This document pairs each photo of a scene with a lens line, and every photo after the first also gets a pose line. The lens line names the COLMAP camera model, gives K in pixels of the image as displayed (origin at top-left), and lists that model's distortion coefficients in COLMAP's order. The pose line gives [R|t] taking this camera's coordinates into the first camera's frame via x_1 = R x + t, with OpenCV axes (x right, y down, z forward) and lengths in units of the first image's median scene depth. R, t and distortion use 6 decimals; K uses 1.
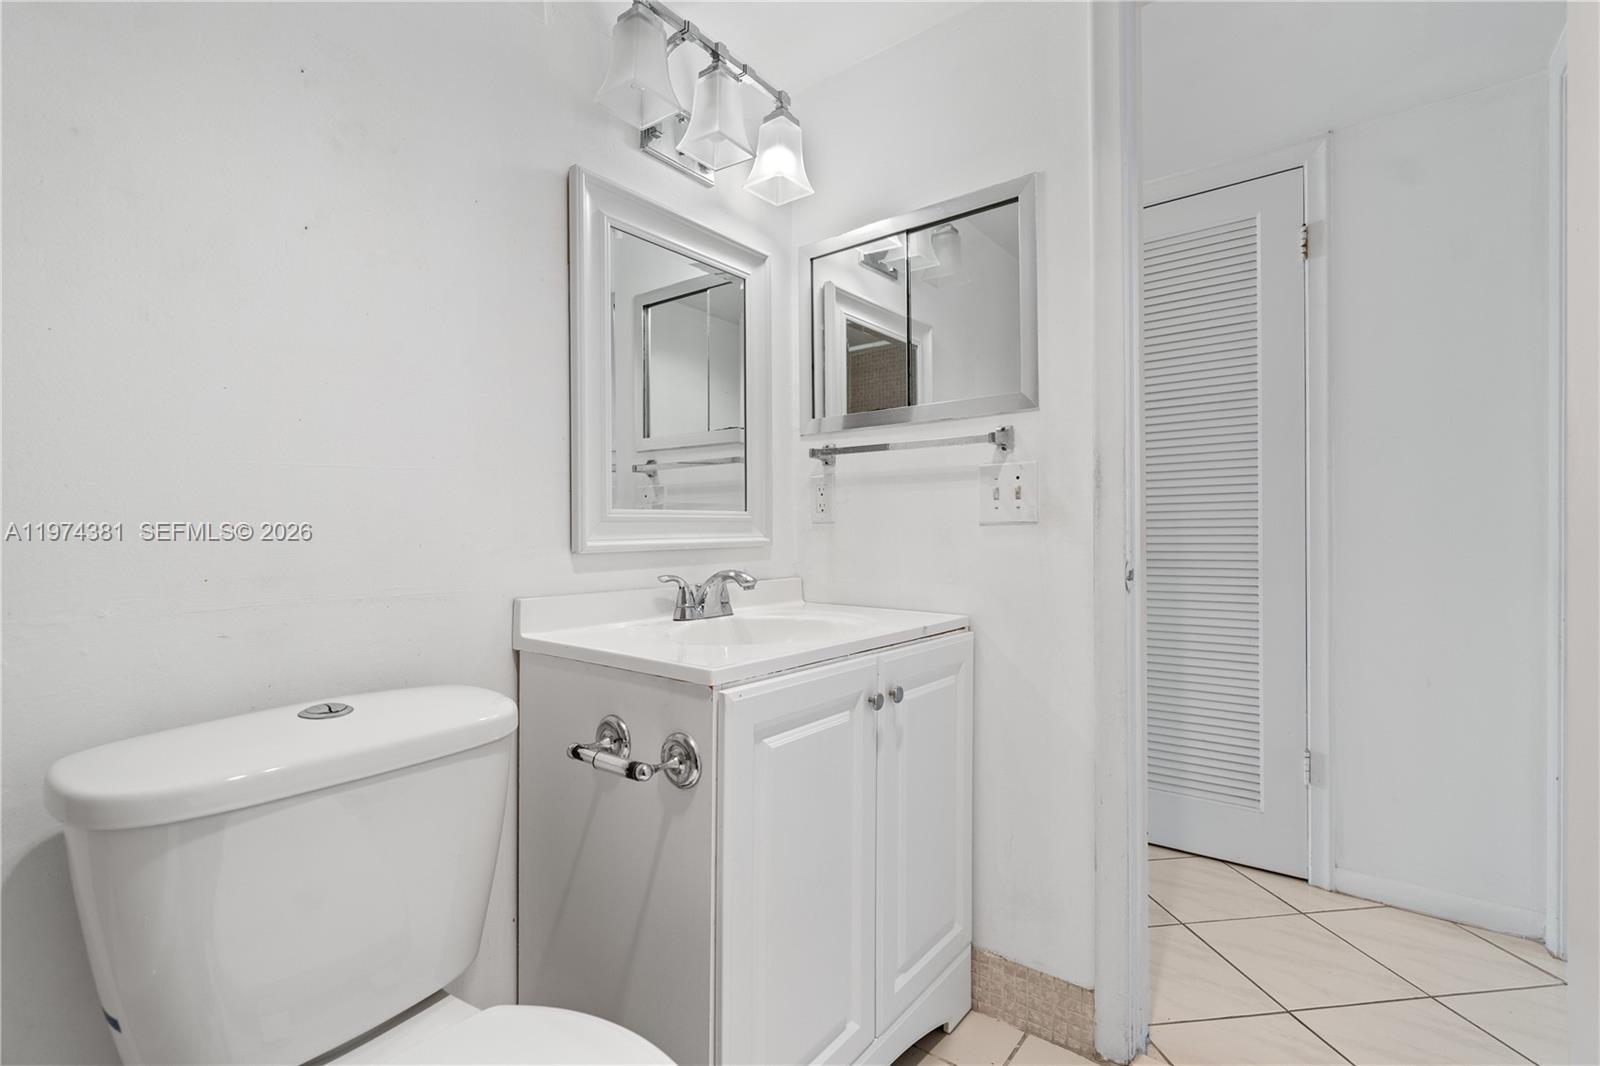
lens RADIAL K [[726.6, 0, 799.7], [0, 726.6, 530.3], [0, 0, 1]] dist [-0.001961, 0.001101]
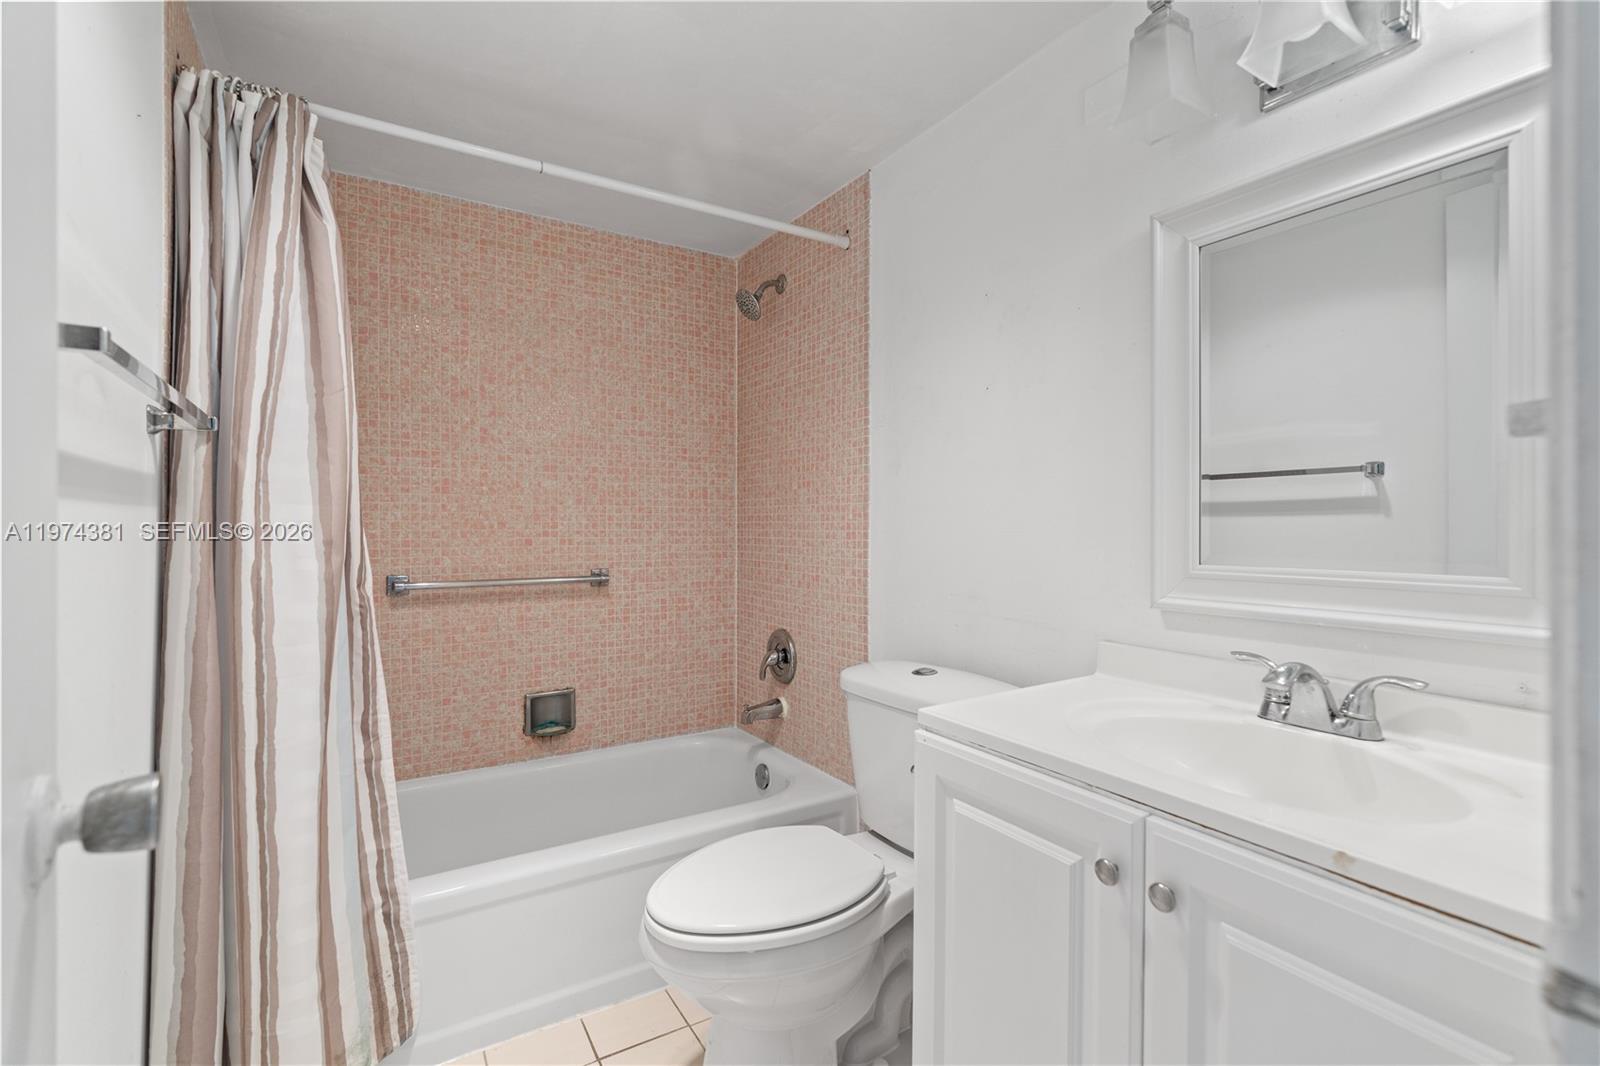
lens RADIAL K [[726.6, 0, 799.7], [0, 726.6, 530.3], [0, 0, 1]] dist [-0.001961, 0.001101]
pose [[-0.344211, 0.013656, -0.938793, 0.820962], [0.001918, 0.999902, 0.013842, -0.094601], [0.938890, 0.002964, -0.344204, 0.929349]]
